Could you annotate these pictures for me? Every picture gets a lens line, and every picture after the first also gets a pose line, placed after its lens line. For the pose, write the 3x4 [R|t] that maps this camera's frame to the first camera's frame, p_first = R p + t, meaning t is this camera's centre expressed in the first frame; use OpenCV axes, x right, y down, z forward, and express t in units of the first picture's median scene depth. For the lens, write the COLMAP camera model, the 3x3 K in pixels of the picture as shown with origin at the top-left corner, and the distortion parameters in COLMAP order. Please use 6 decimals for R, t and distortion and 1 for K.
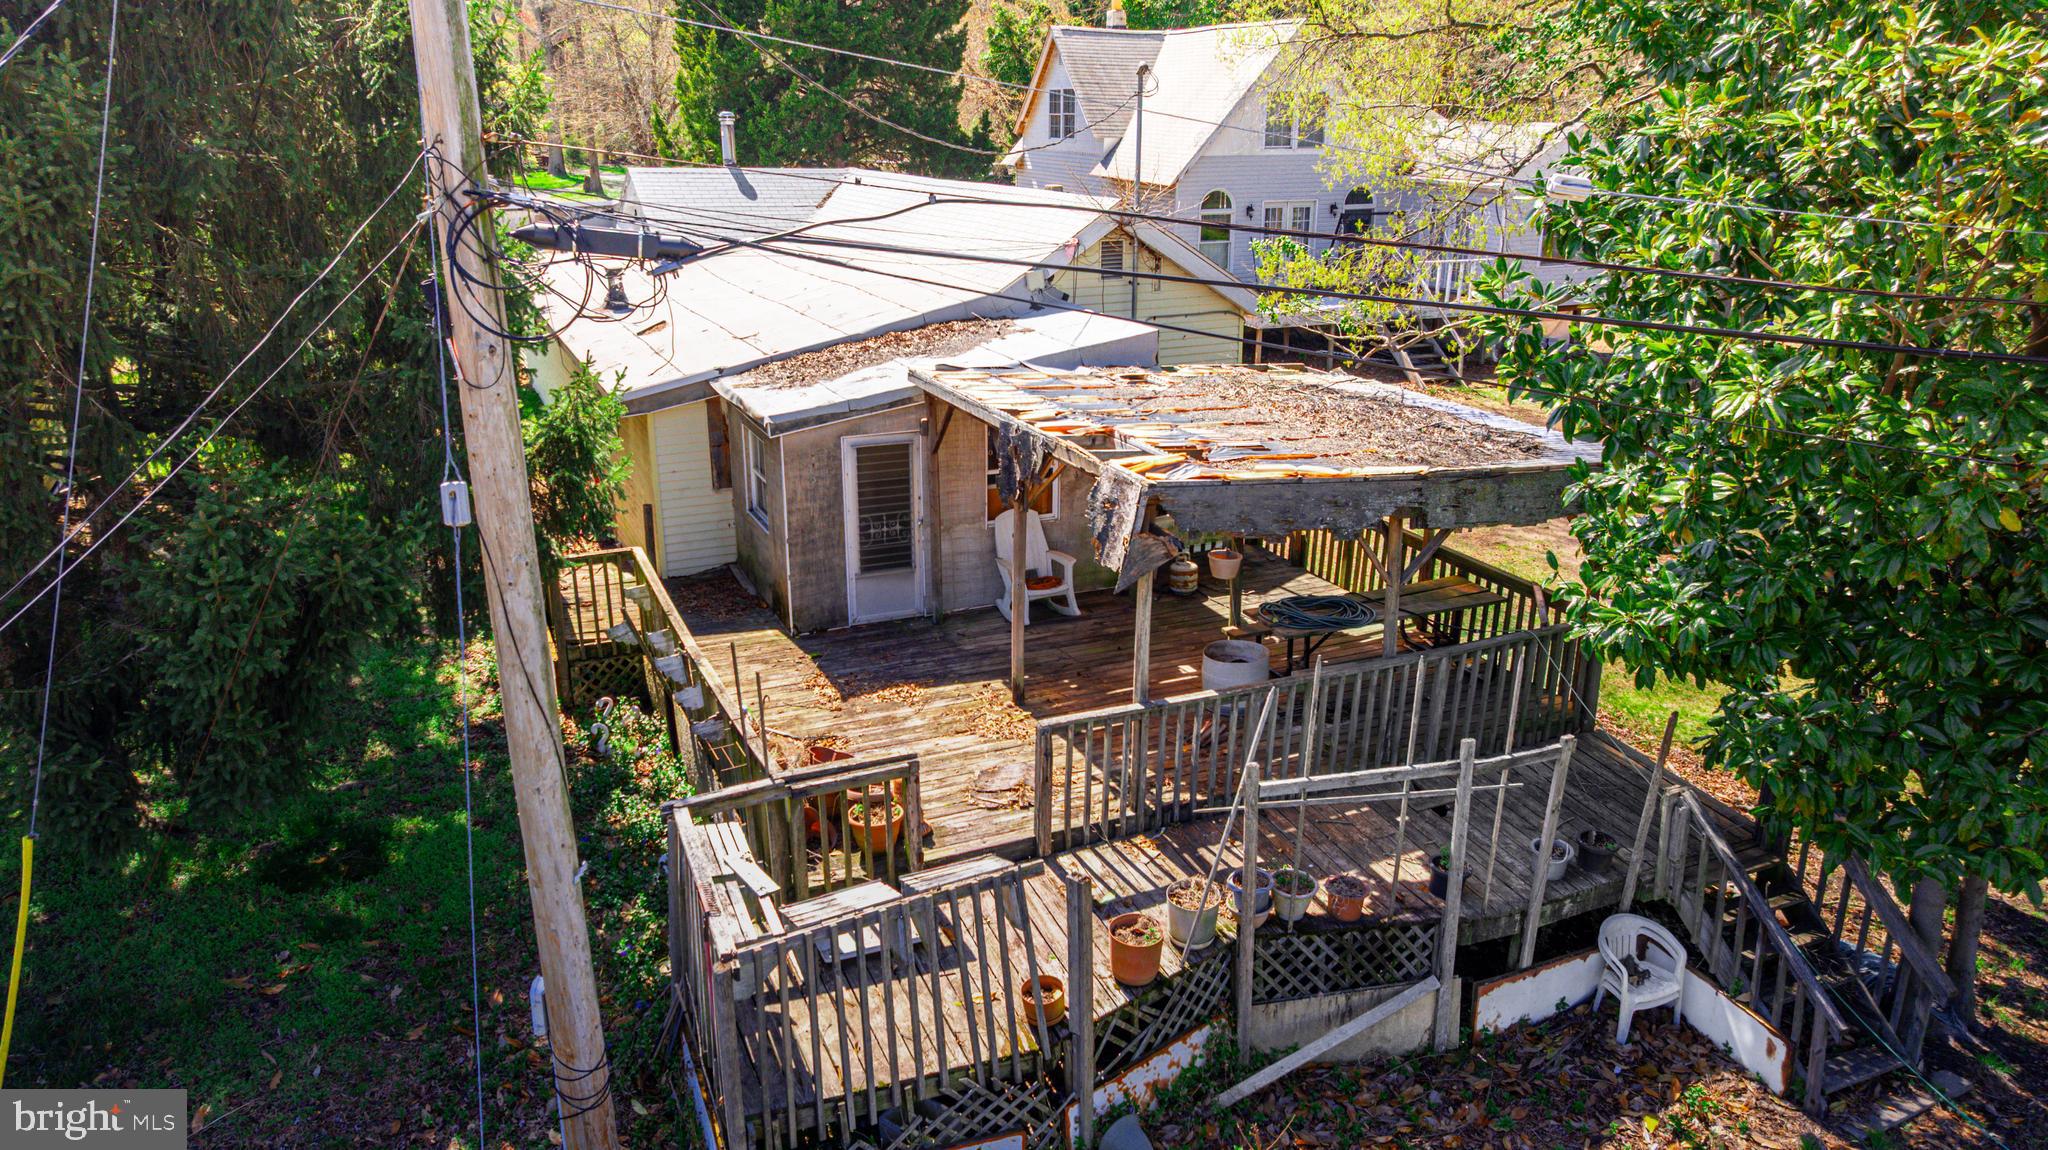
lens RADIAL K [[1441.3, 0, 1024.0], [0, 1441.3, 575.0], [0, 0, 1]] dist [-0.016874, -0.004550]
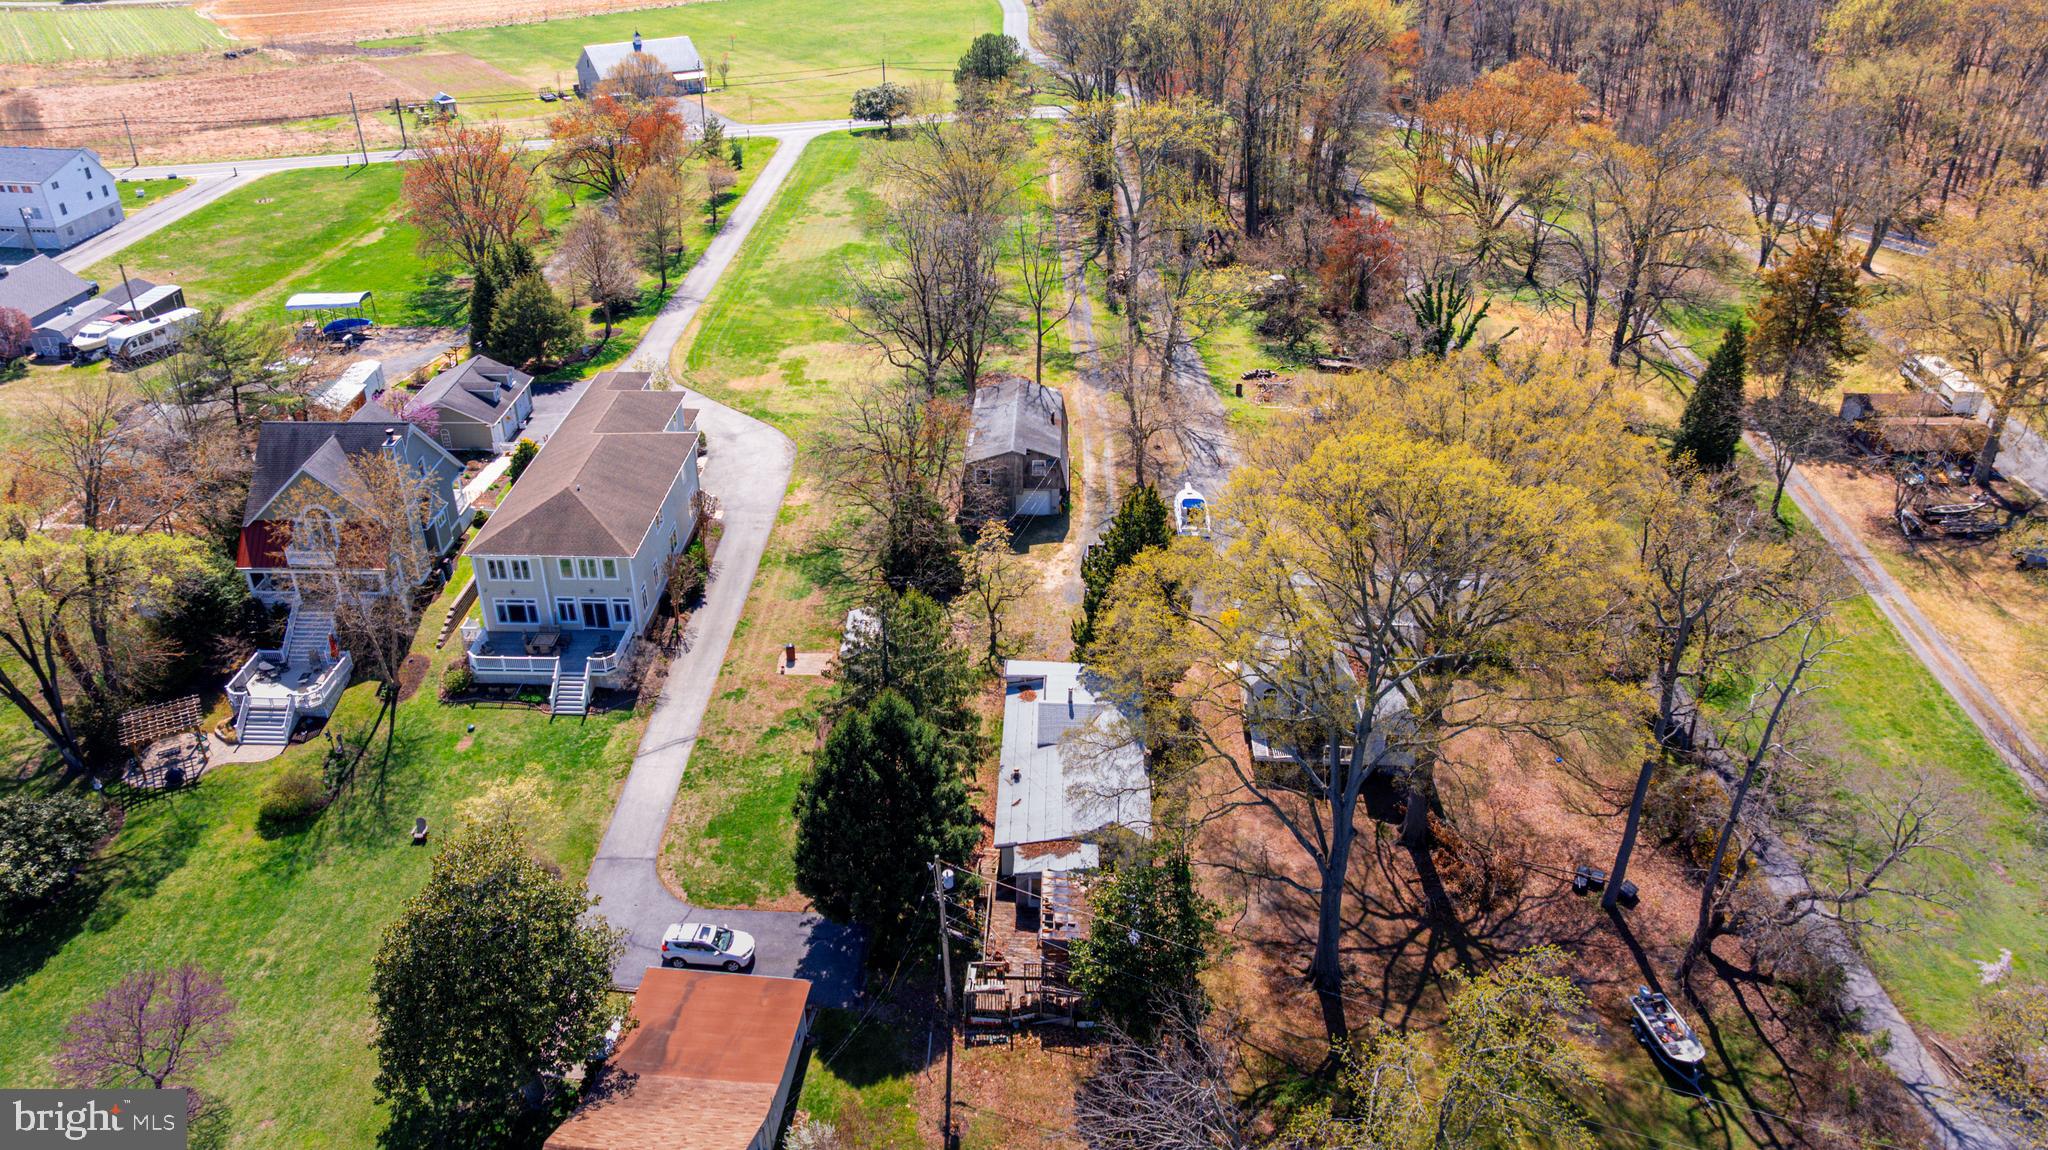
lens RADIAL K [[1445.0, 0, 1022.9], [0, 1445.0, 565.4], [0, 0, 1]] dist [-0.017212, -0.001237]
pose [[0.899145, 0.215018, -0.381189, 2.211516], [-0.141893, 0.967164, 0.210856, -3.161646], [0.414010, -0.135503, 0.900130, -4.885061]]
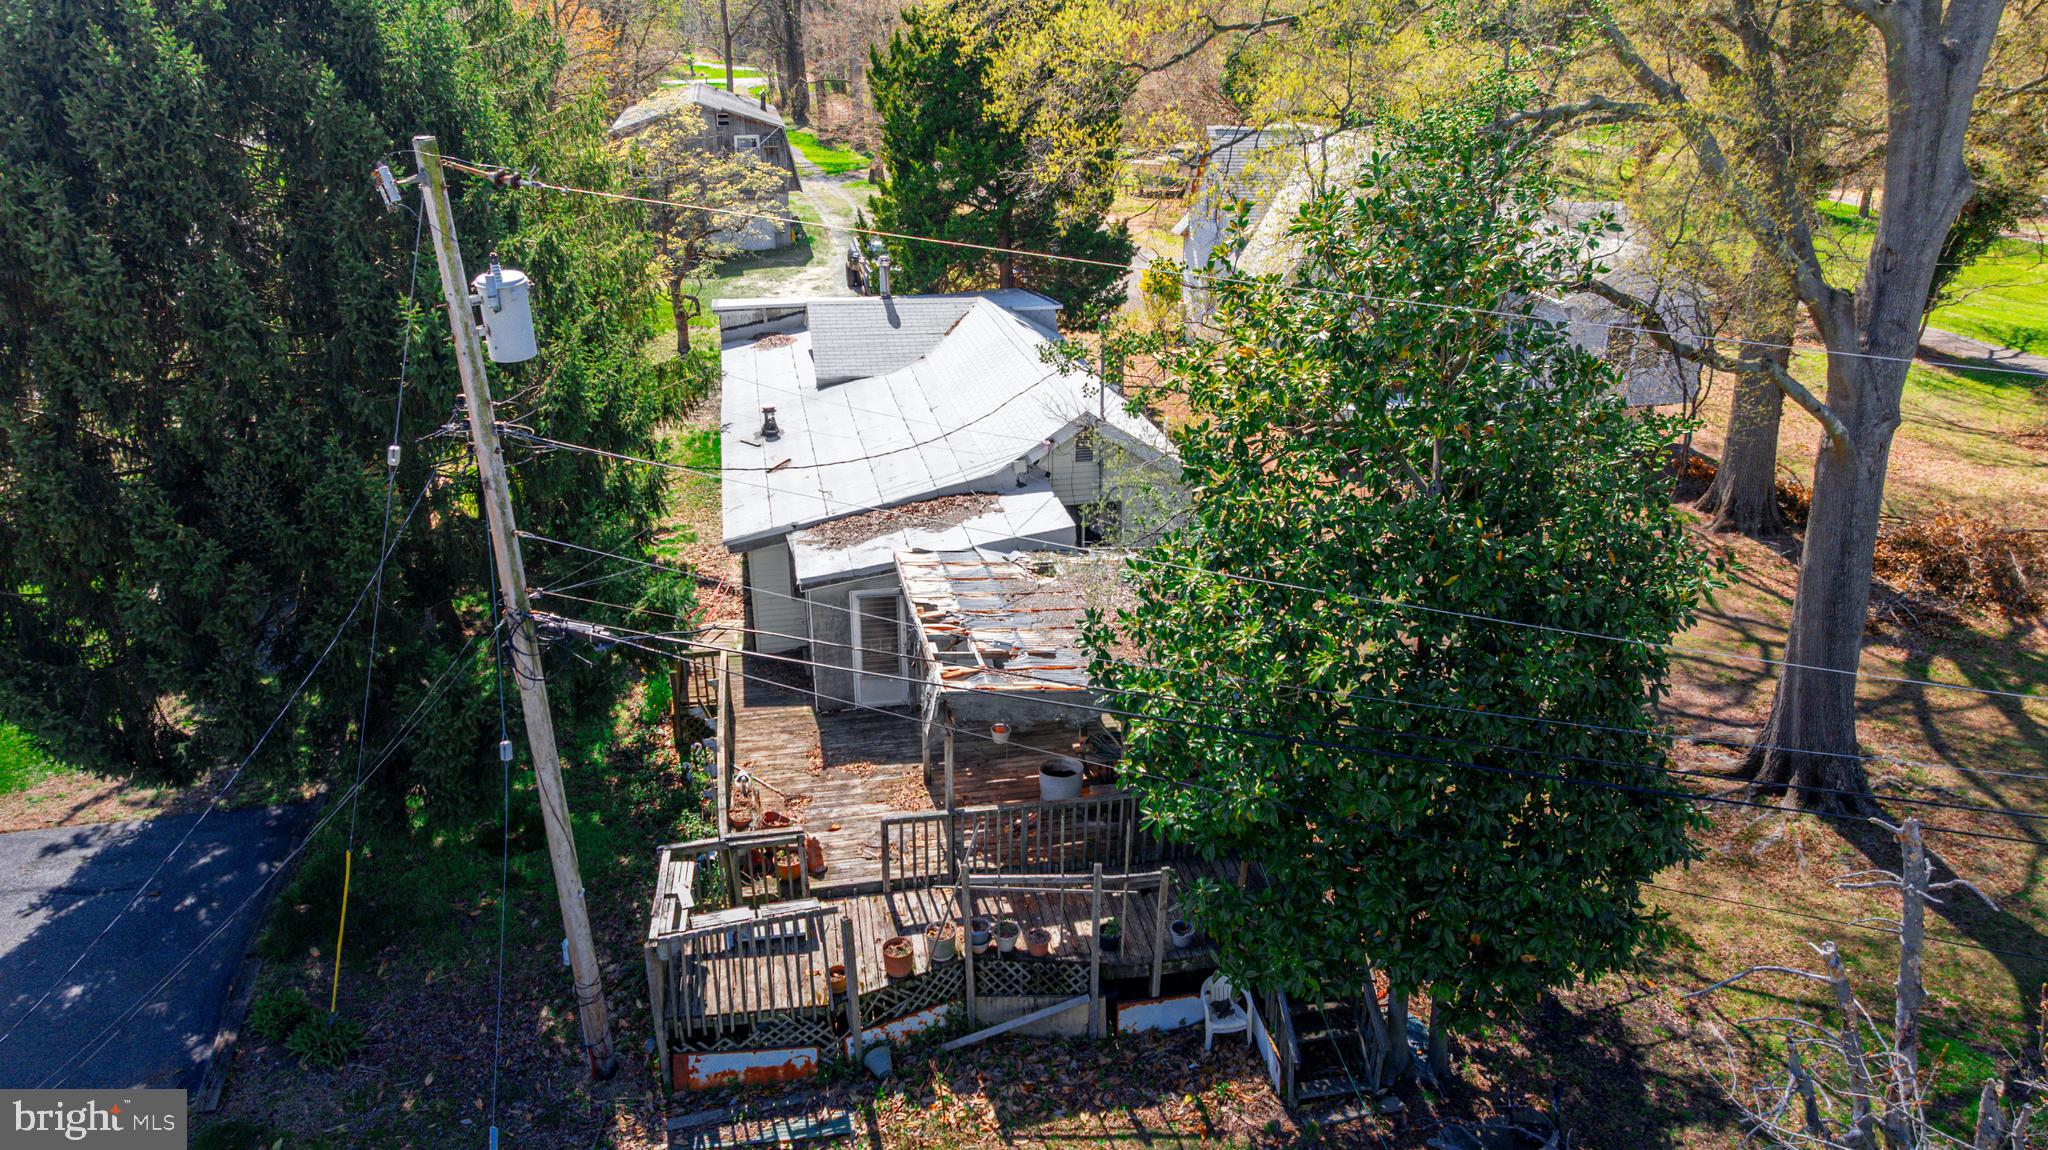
lens RADIAL K [[1441.3, 0, 1024.0], [0, 1441.3, 575.0], [0, 0, 1]] dist [-0.016874, -0.004550]
pose [[0.975091, 0.081701, -0.206209, 0.523360], [-0.069781, 0.995479, 0.064445, -0.318956], [0.210542, -0.048450, 0.976383, -0.651355]]
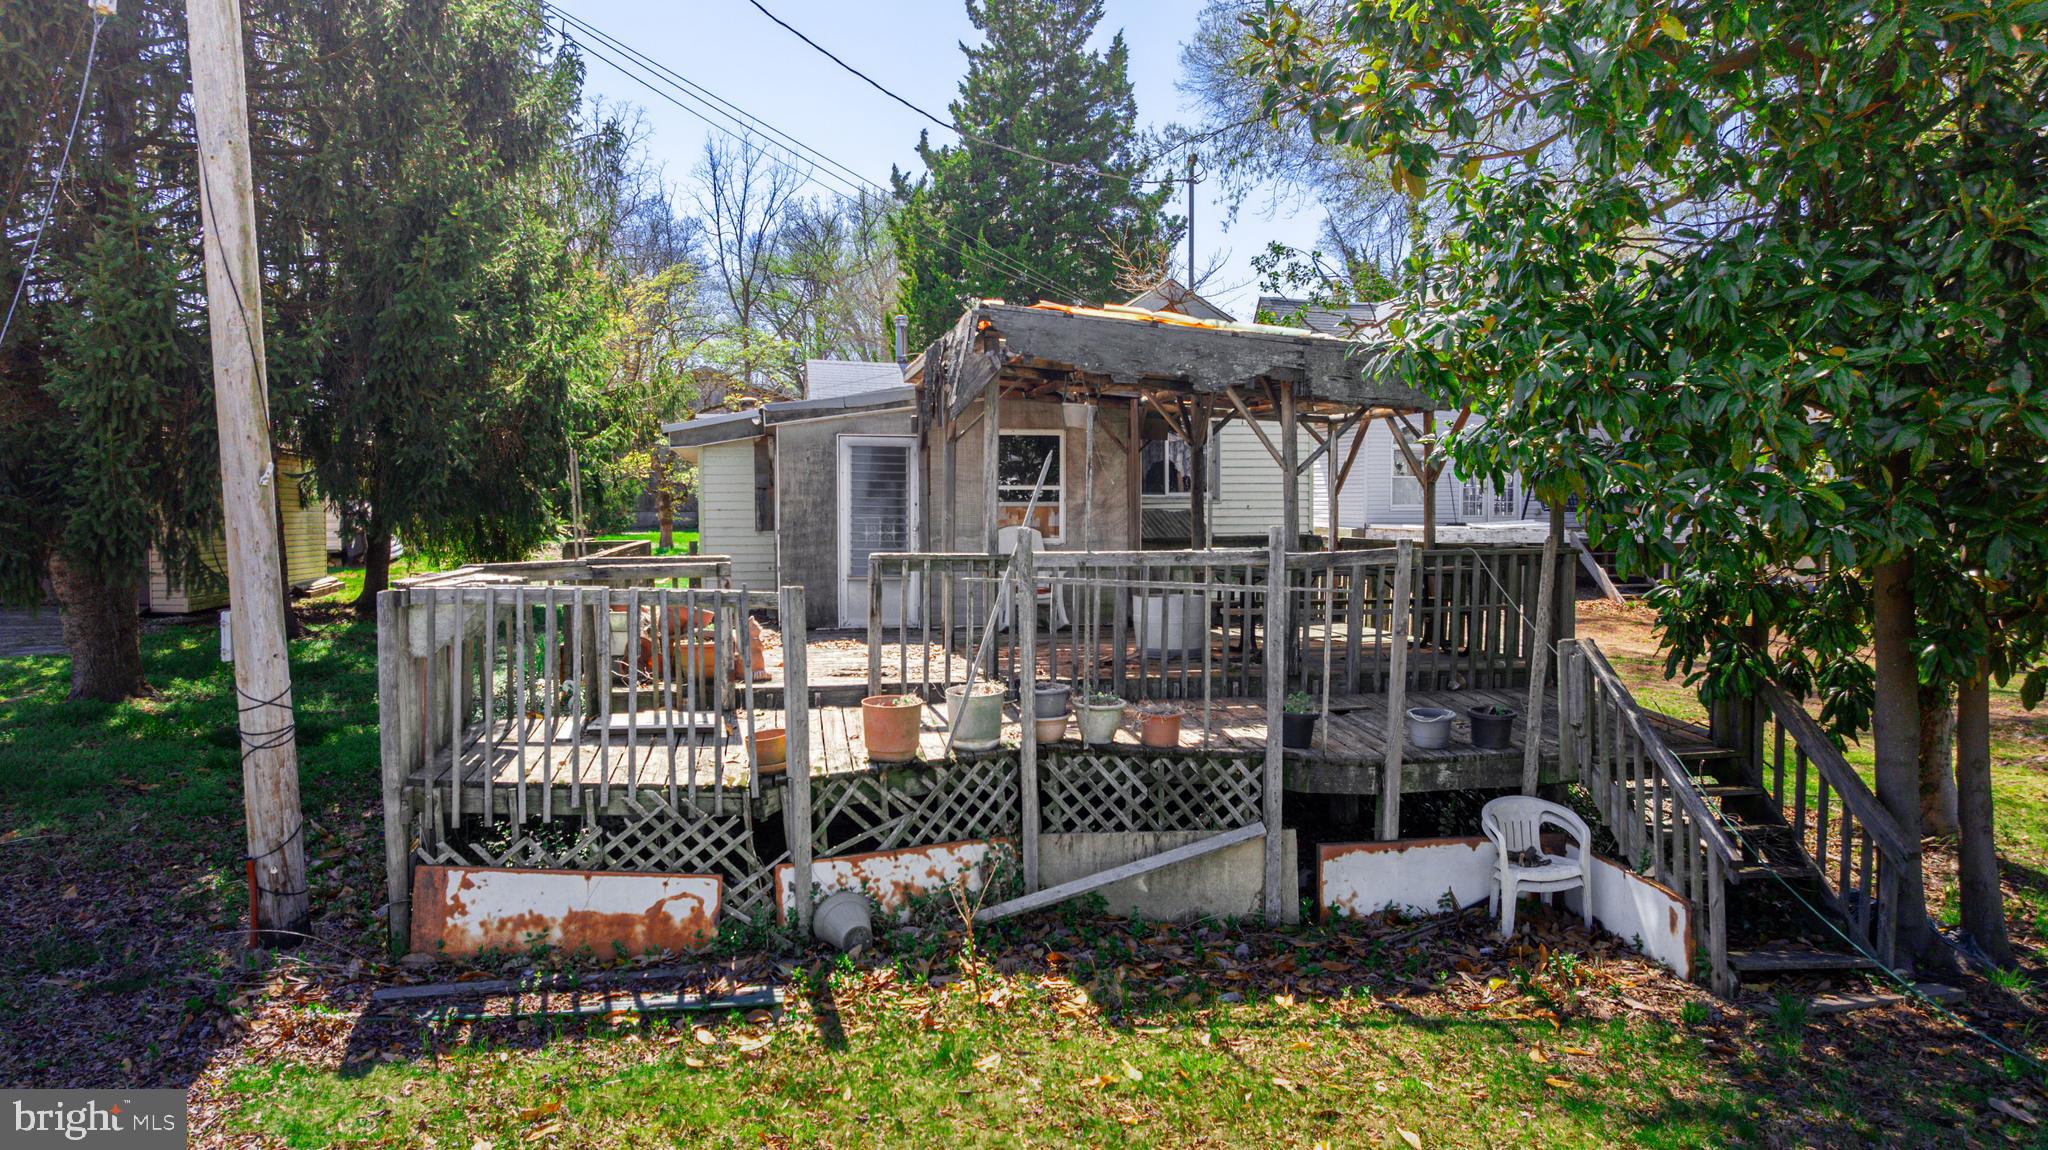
lens RADIAL K [[1445.0, 0, 1022.9], [0, 1445.0, 565.4], [0, 0, 1]] dist [-0.017212, -0.001237]
pose [[0.973133, 0.009933, -0.230029, 0.345193], [-0.073361, 0.960375, -0.268882, 0.375648], [0.218243, 0.278533, 0.935302, 0.115192]]
